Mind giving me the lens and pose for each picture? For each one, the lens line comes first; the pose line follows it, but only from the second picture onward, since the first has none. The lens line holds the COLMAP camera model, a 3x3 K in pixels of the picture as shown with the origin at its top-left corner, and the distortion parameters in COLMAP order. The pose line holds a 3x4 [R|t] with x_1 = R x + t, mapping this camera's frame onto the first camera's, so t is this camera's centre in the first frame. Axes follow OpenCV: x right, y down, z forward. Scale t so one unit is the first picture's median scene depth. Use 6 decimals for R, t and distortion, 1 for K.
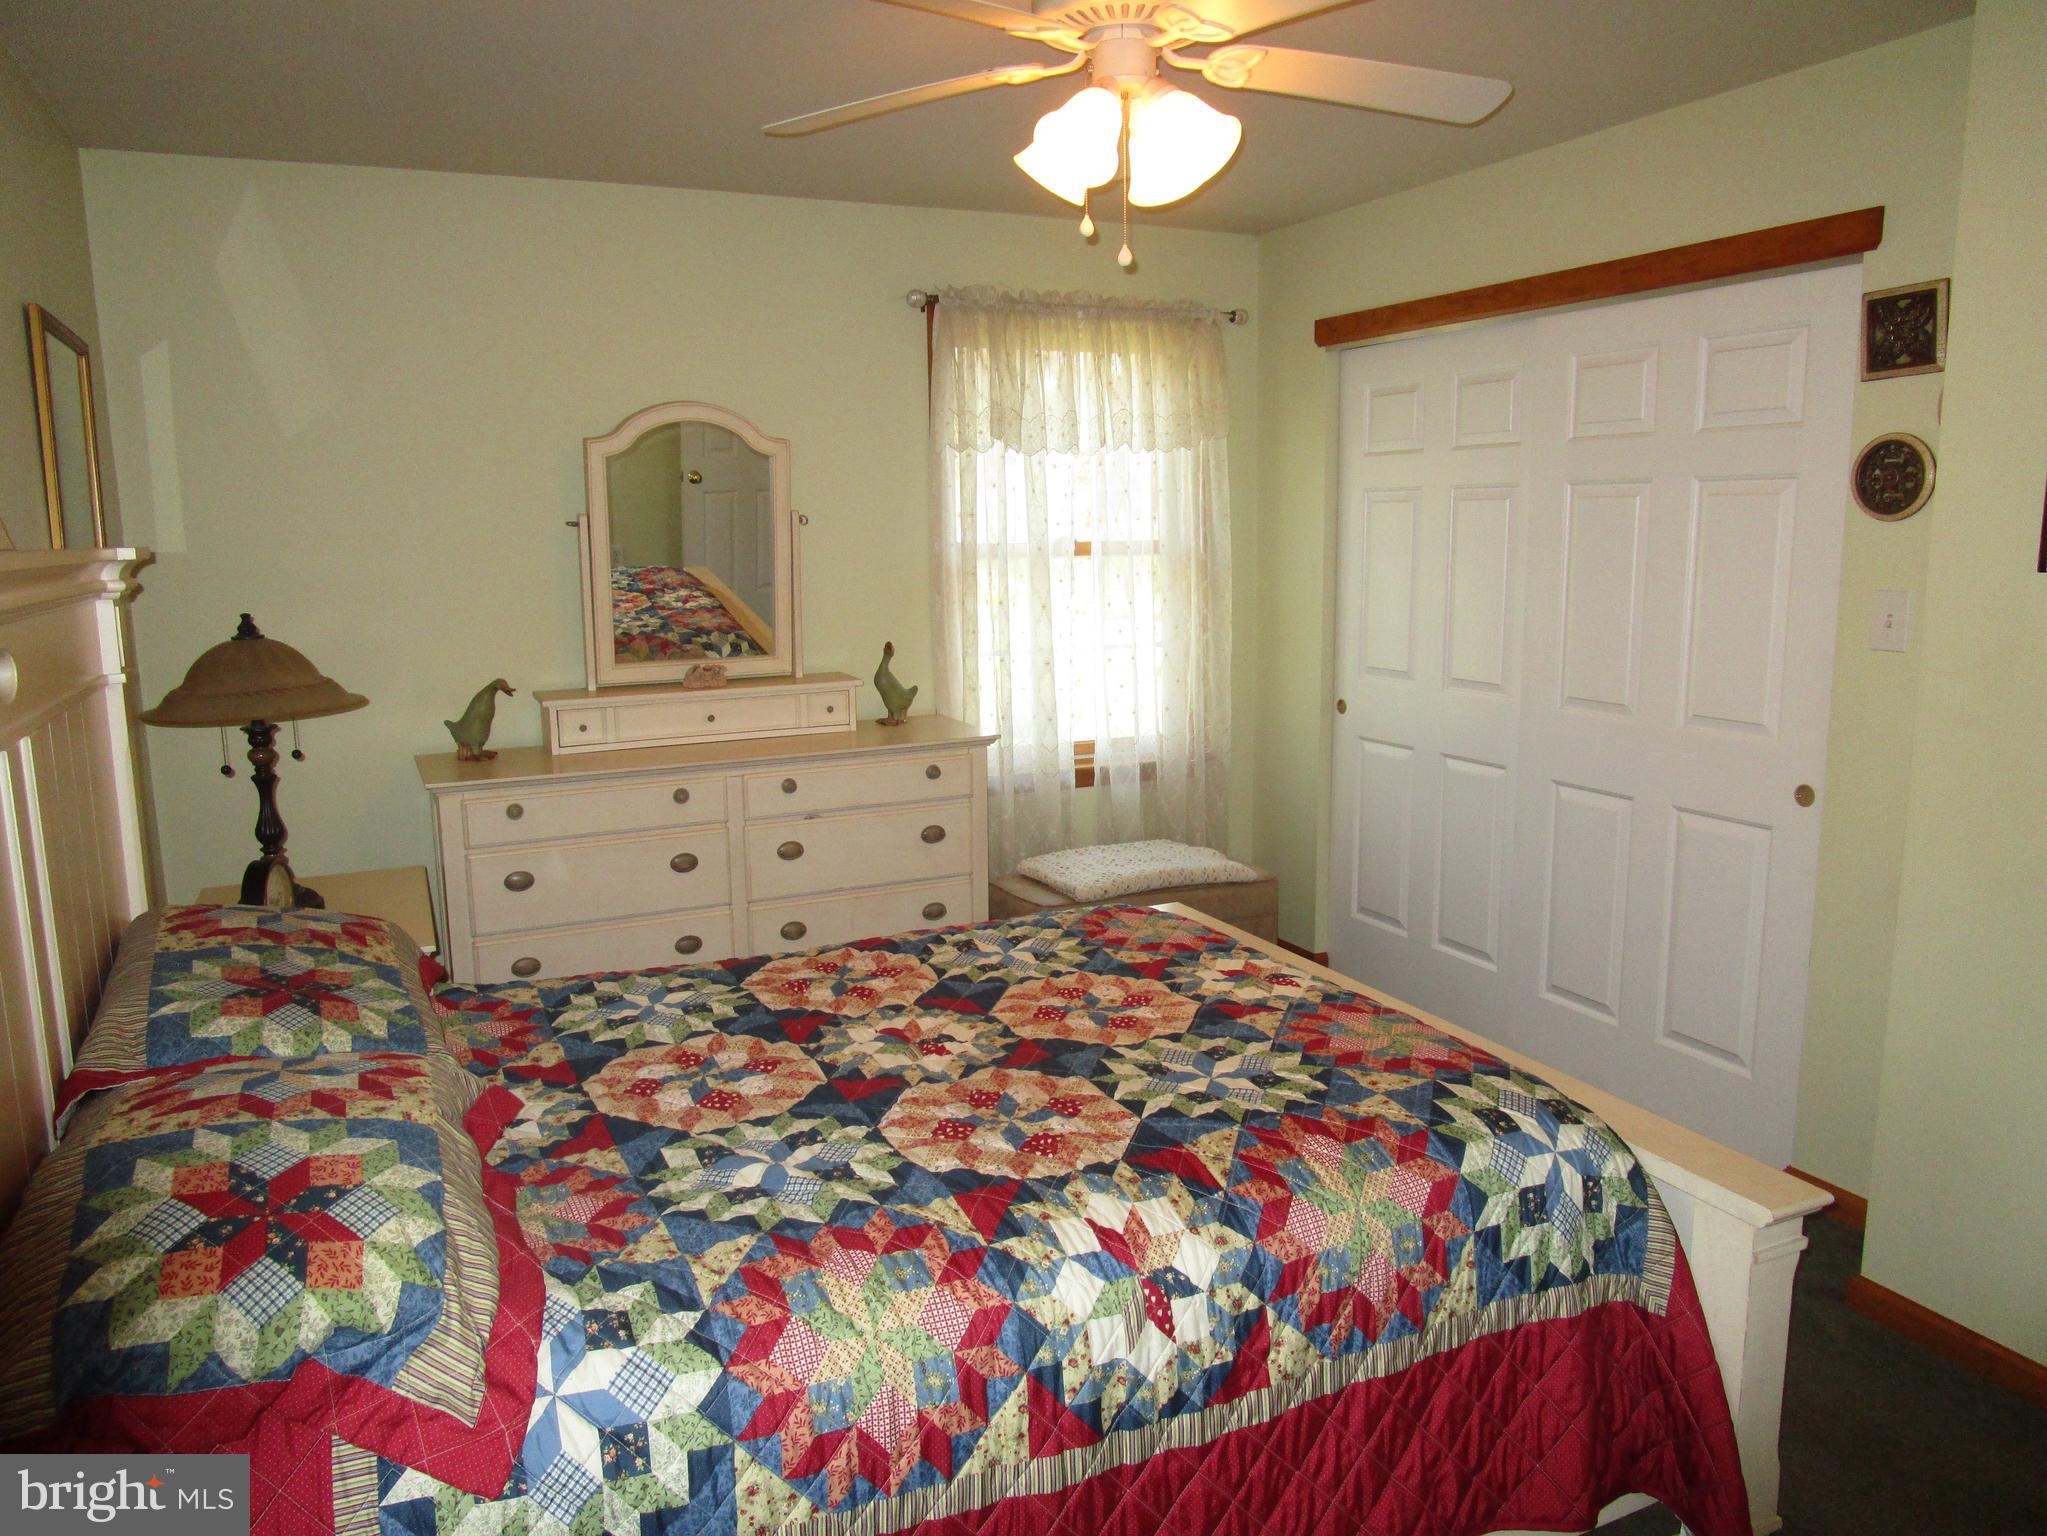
lens RADIAL K [[1454.4, 0, 1019.0], [0, 1454.4, 759.4], [0, 0, 1]] dist [-0.024897, 0.001837]
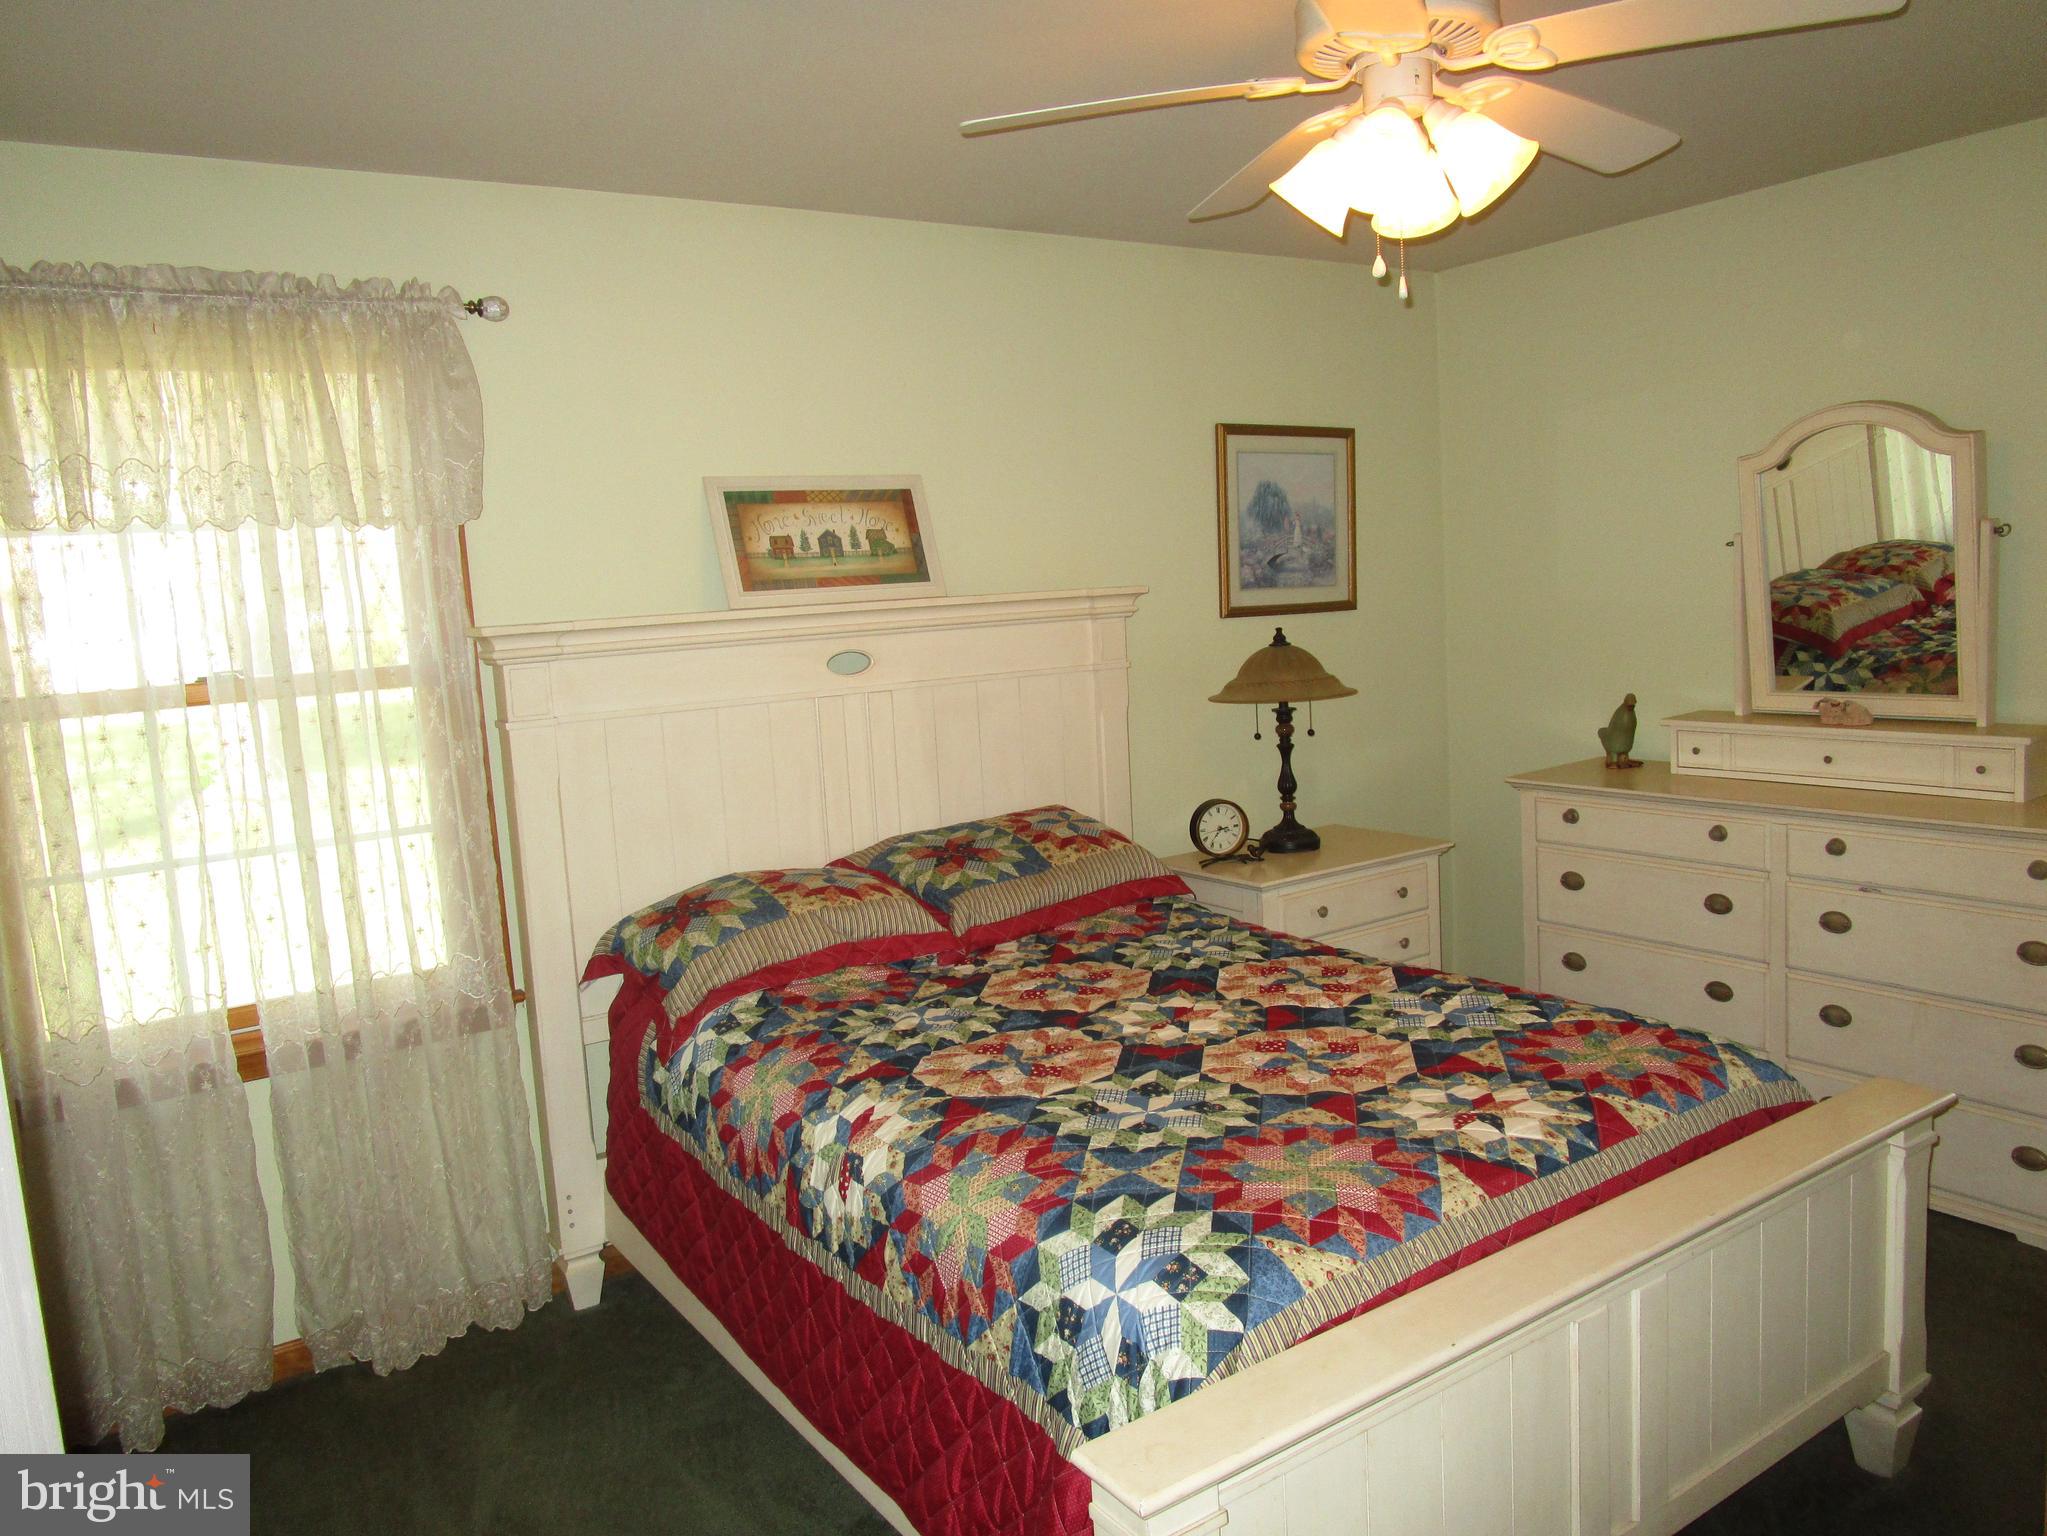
lens RADIAL K [[1454.4, 0, 1019.0], [0, 1454.4, 759.4], [0, 0, 1]] dist [-0.024897, 0.001837]
pose [[0.186089, 0.129504, -0.973961, 0.912110], [-0.112598, 0.987556, 0.109798, -0.114166], [0.976060, 0.089234, 0.198355, 0.558053]]
